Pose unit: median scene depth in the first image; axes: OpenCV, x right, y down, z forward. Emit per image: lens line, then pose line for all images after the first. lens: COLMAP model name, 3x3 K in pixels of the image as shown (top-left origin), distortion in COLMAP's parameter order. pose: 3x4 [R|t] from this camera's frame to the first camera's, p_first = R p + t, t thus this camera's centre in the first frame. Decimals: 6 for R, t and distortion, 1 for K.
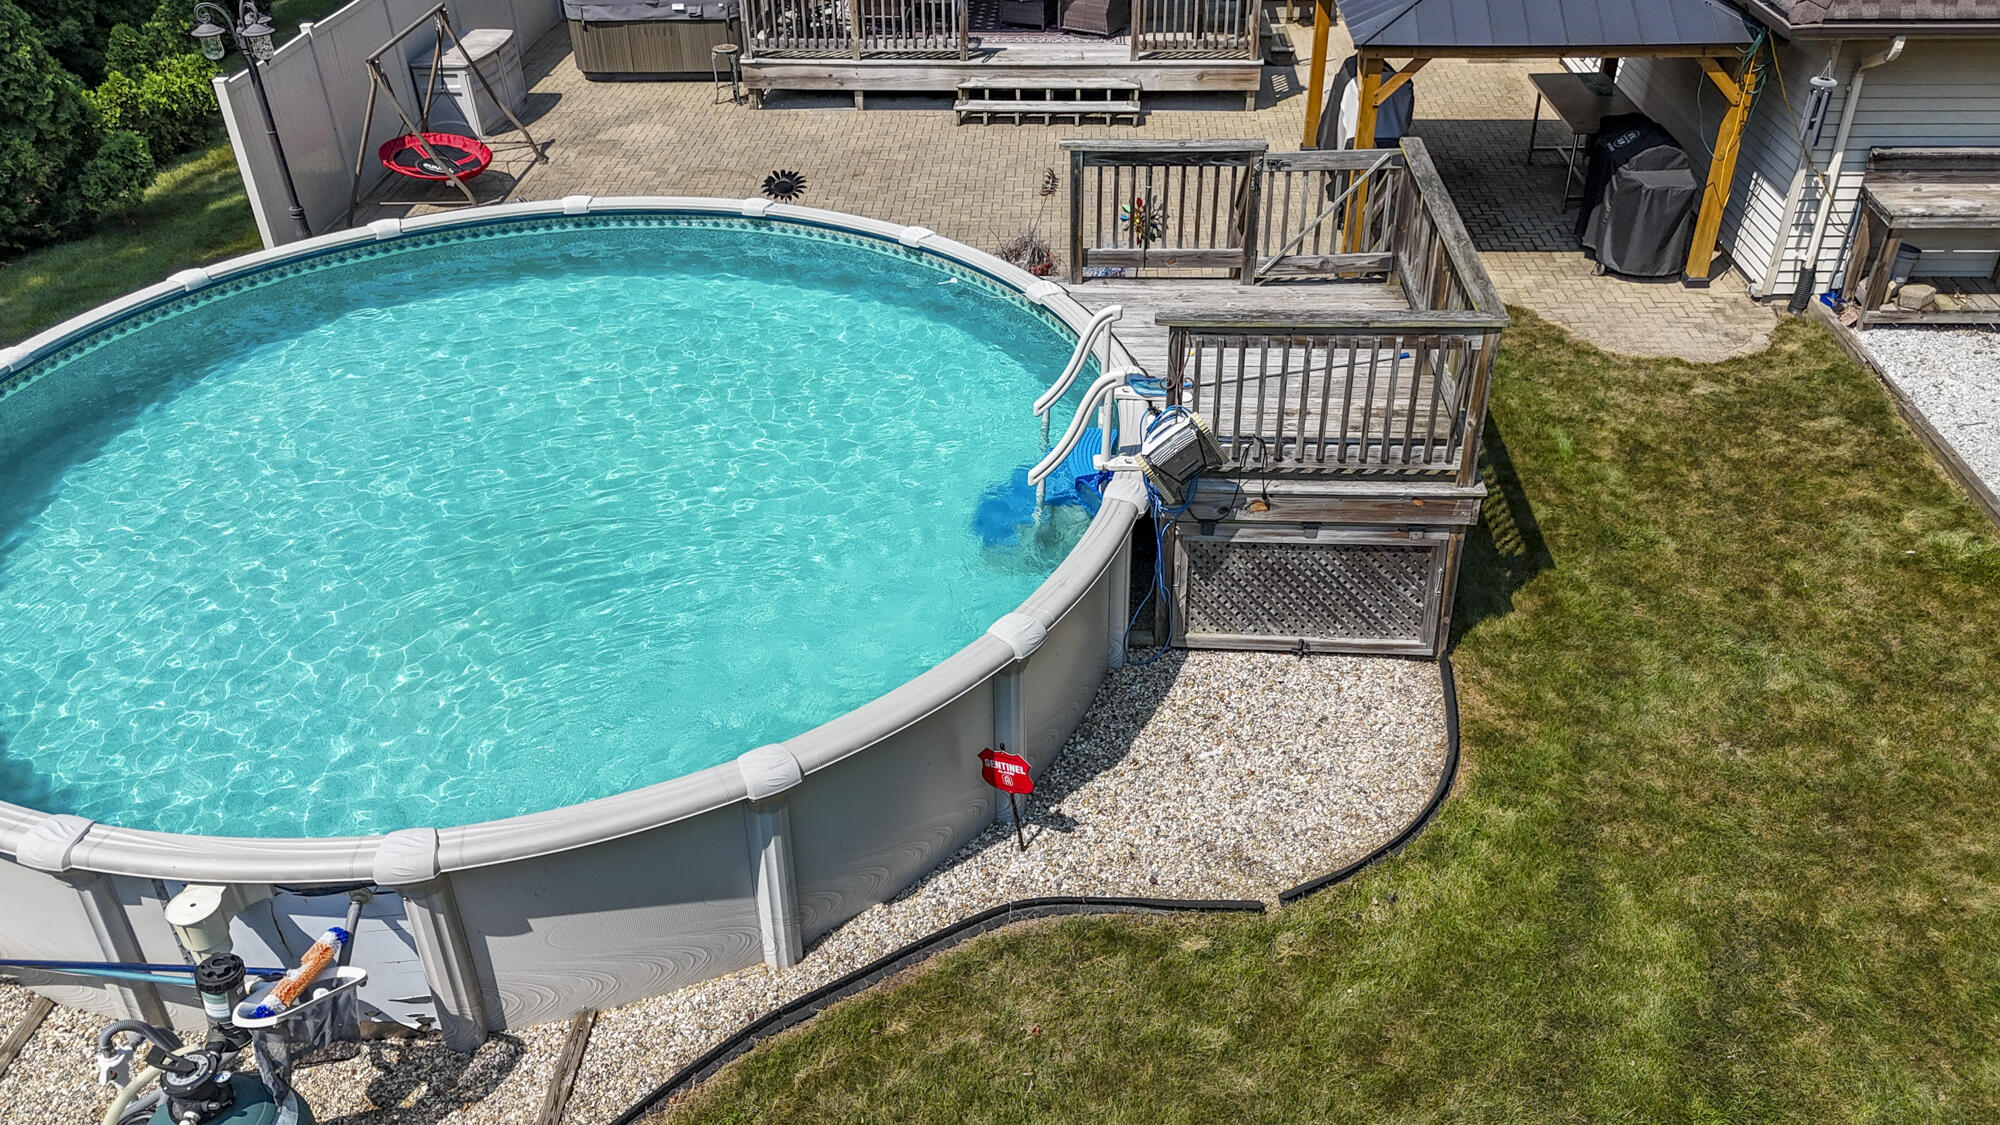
lens RADIAL K [[1555.0, 0, 1004.7], [0, 1555.0, 555.0], [0, 0, 1]] dist [0.032676, -0.002724]
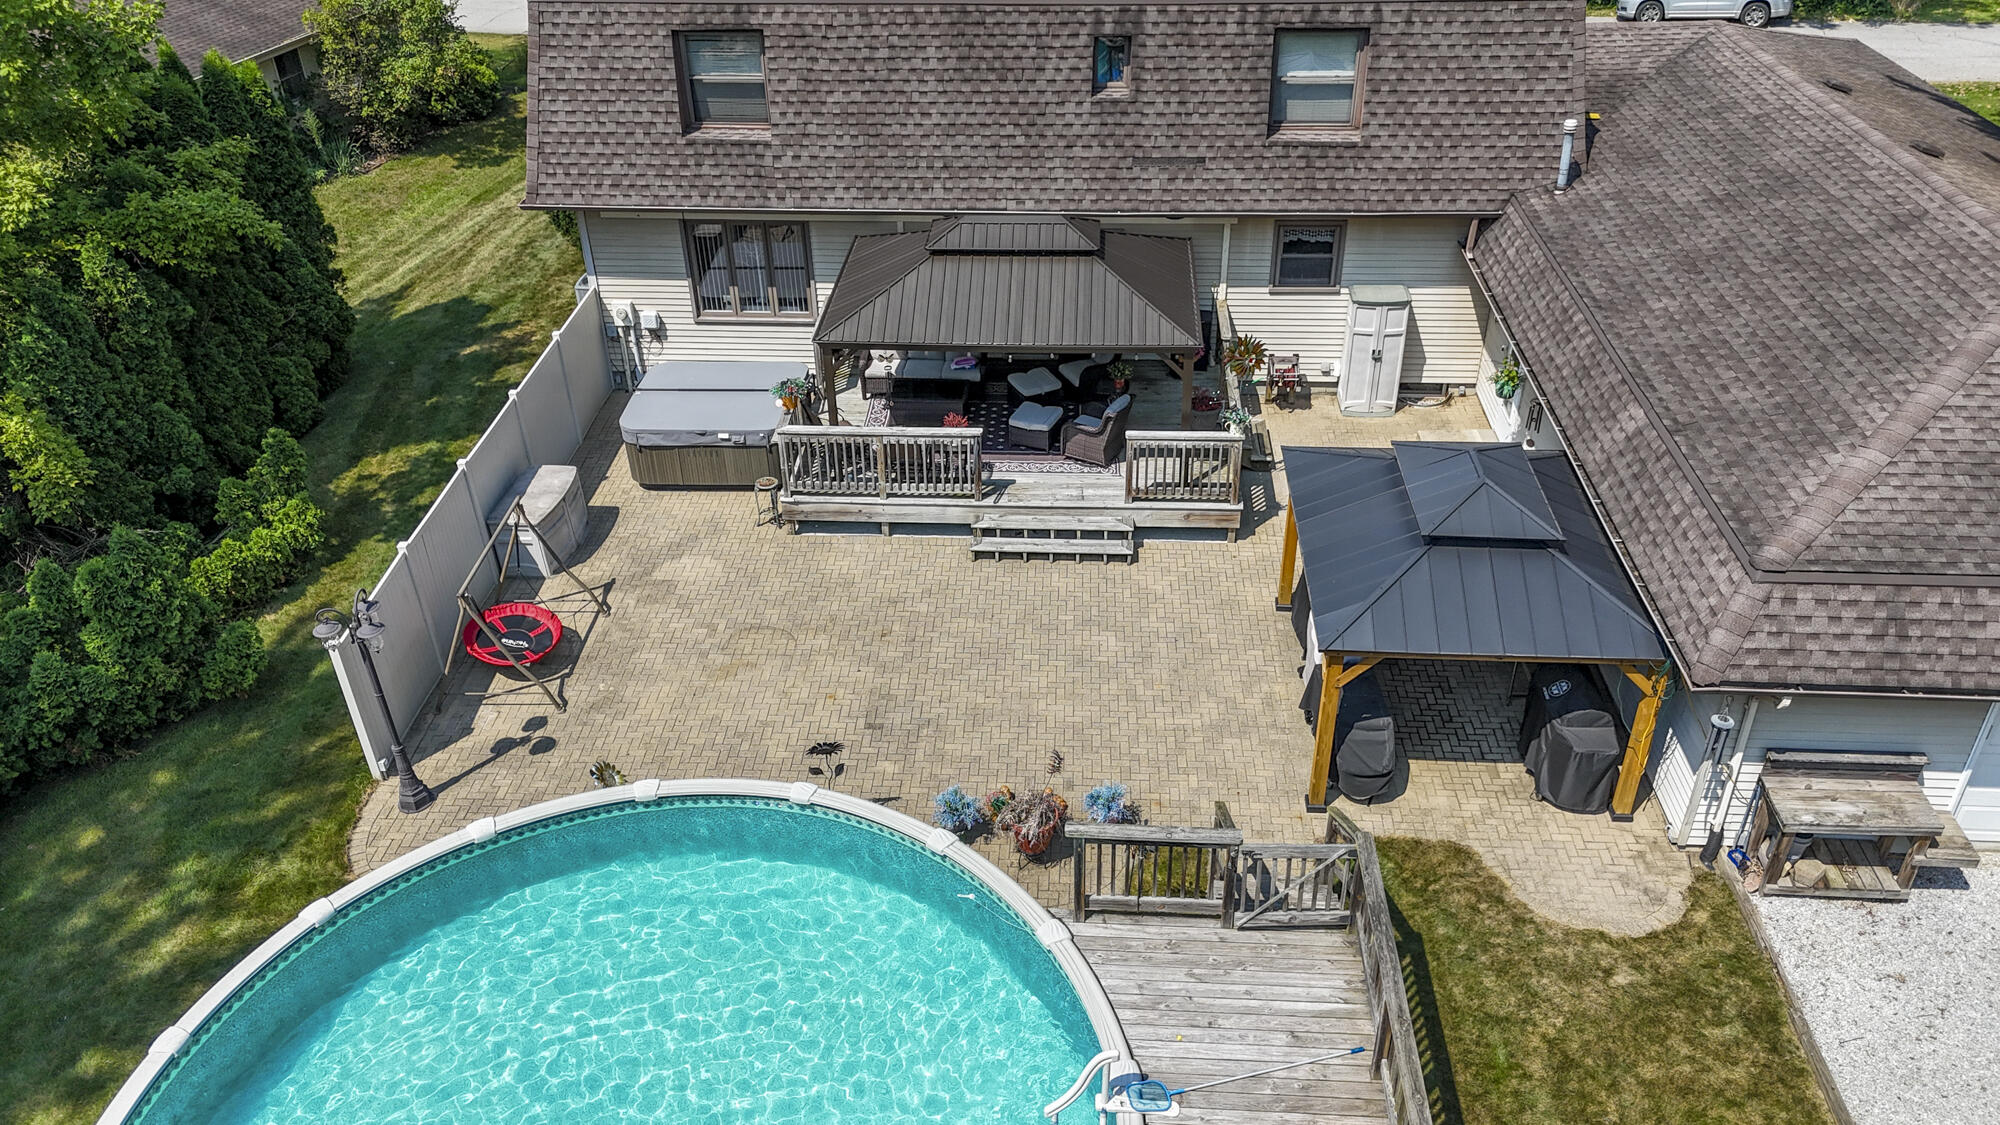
lens RADIAL K [[1473.3, 0, 1007.4], [0, 1473.3, 558.8], [0, 0, 1]] dist [0.069187, -0.064567]
pose [[1.000000, -0.000832, -0.000224, -0.007479], [0.000833, 0.999994, 0.003416, -0.438281], [0.000221, -0.003417, 0.999994, -0.104145]]
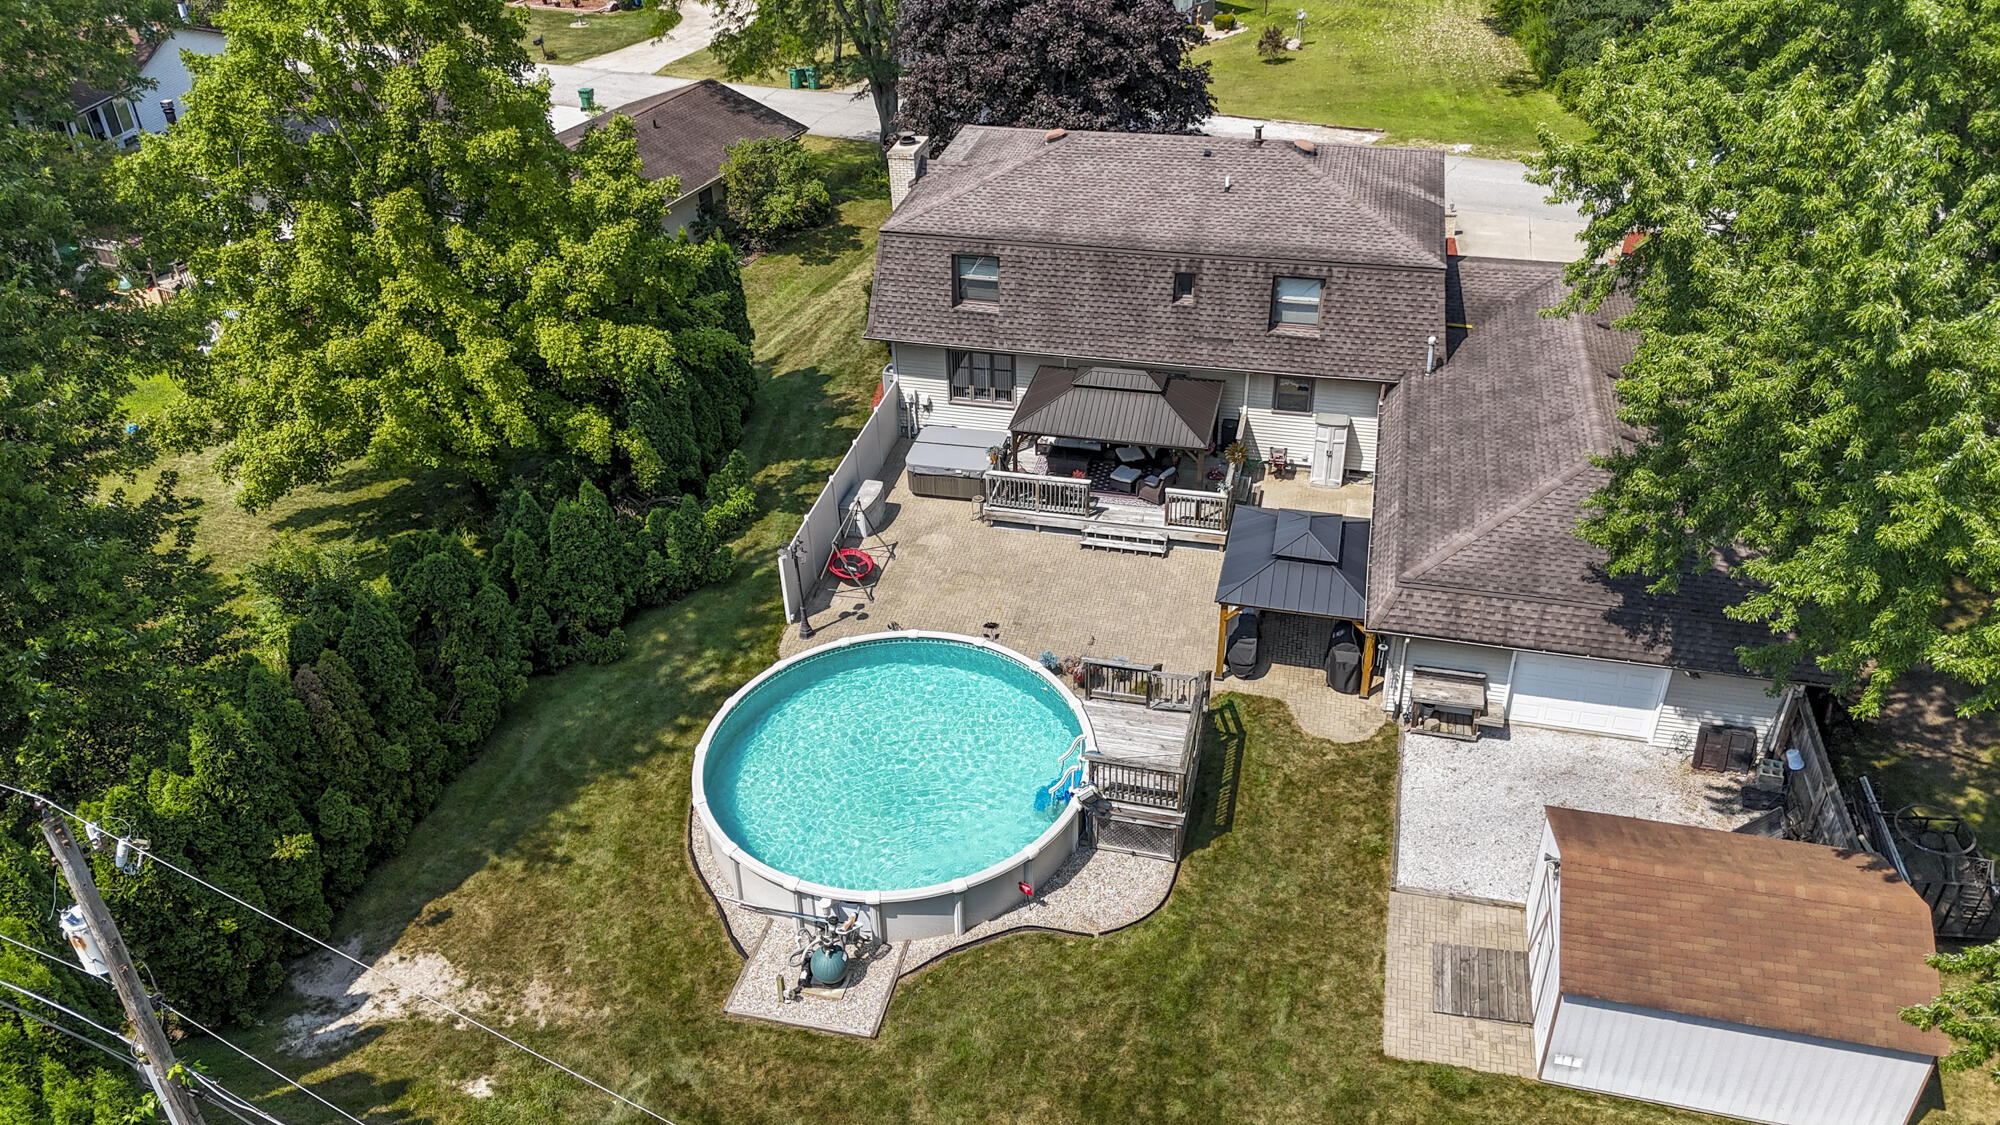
lens RADIAL K [[1458.7, 0, 1006.6], [0, 1458.7, 560.8], [0, 0, 1]] dist [0.129787, -0.306889]
pose [[0.985233, 0.090704, -0.145219, 0.252779], [-0.089439, 0.995876, 0.015230, -0.438810], [0.146001, -0.002017, 0.989282, -1.561020]]
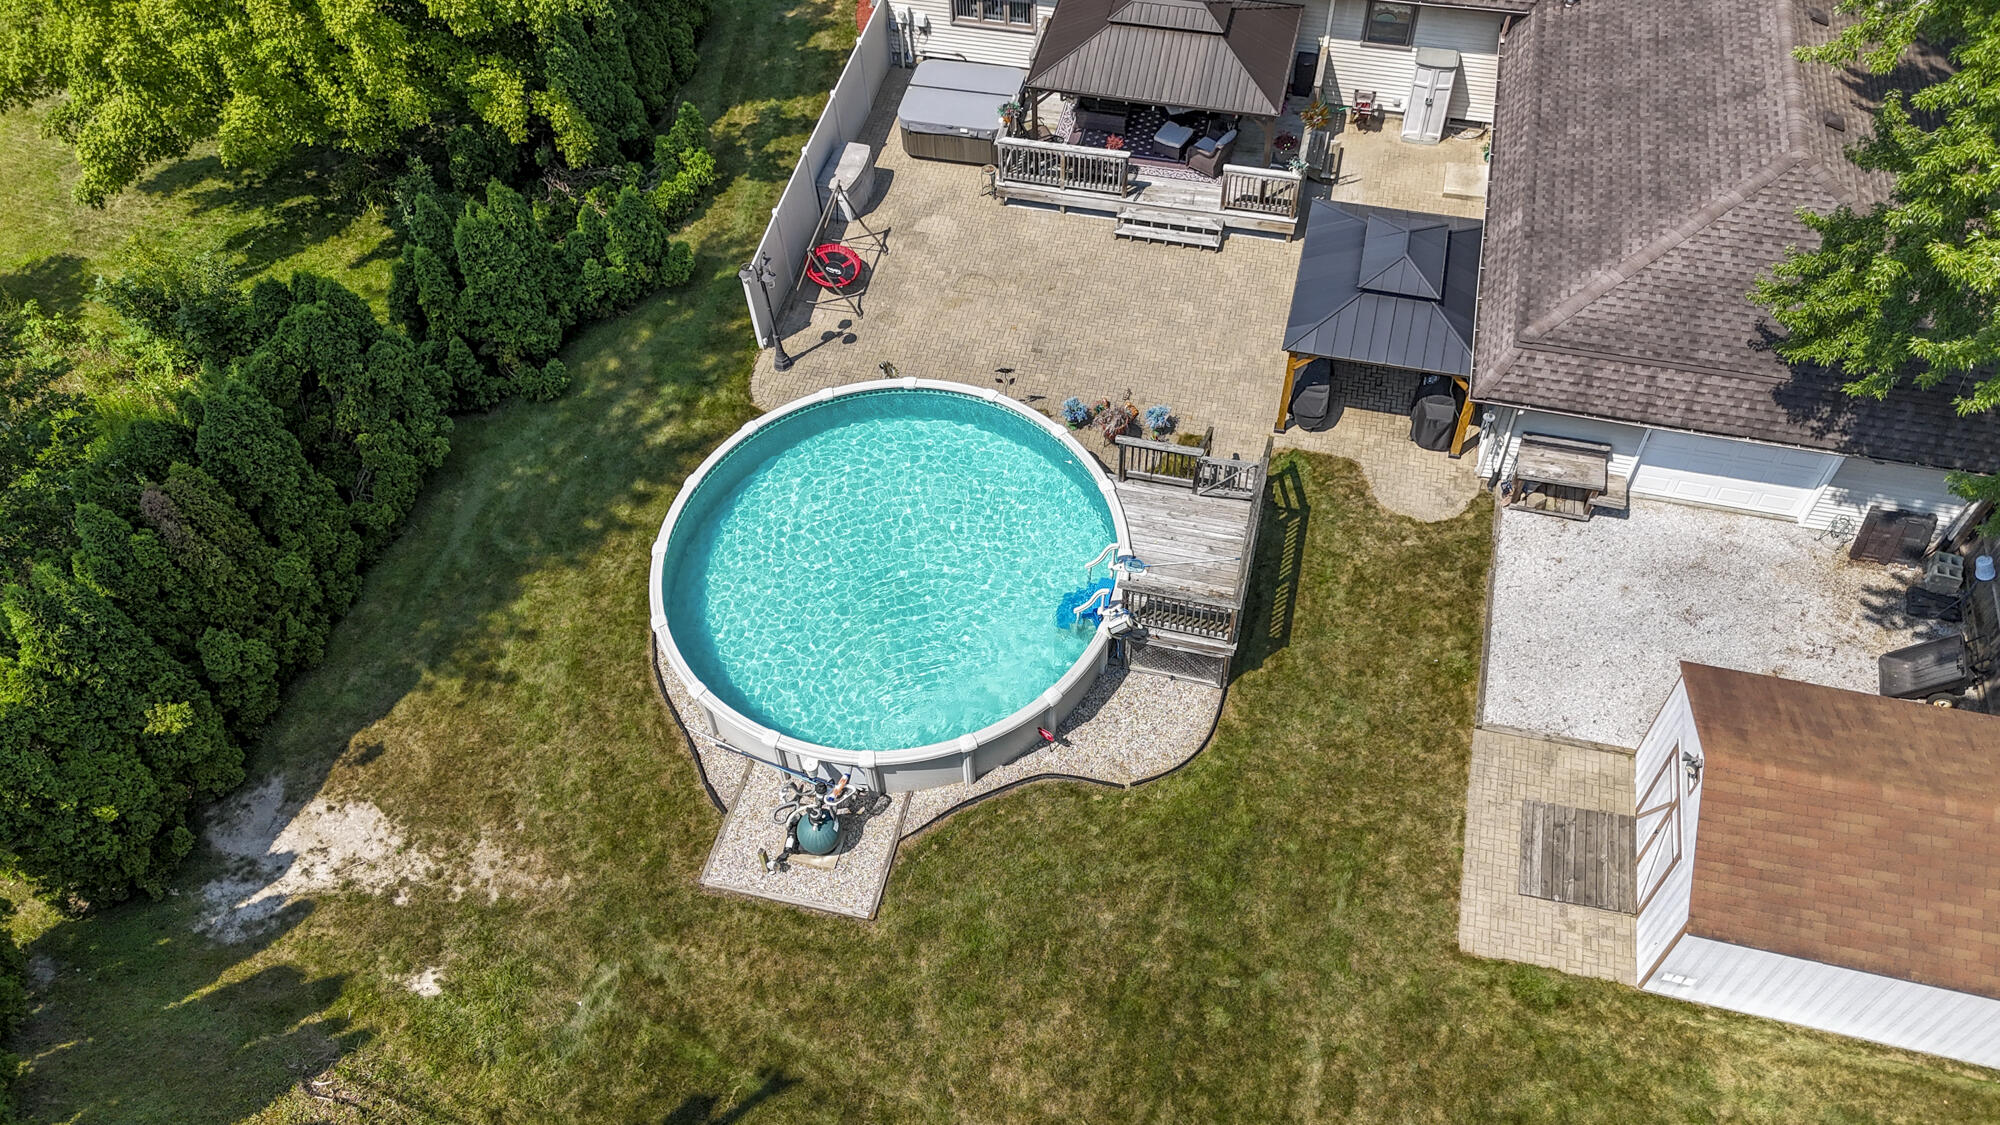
lens RADIAL K [[1460.2, 0, 1006.9], [0, 1460.2, 564.8], [0, 0, 1]] dist [0.096365, -0.161113]
pose [[0.983751, 0.131944, -0.121756, 0.154235], [-0.082232, 0.933984, 0.347723, -0.775237], [0.159598, -0.332060, 0.929658, -1.046160]]
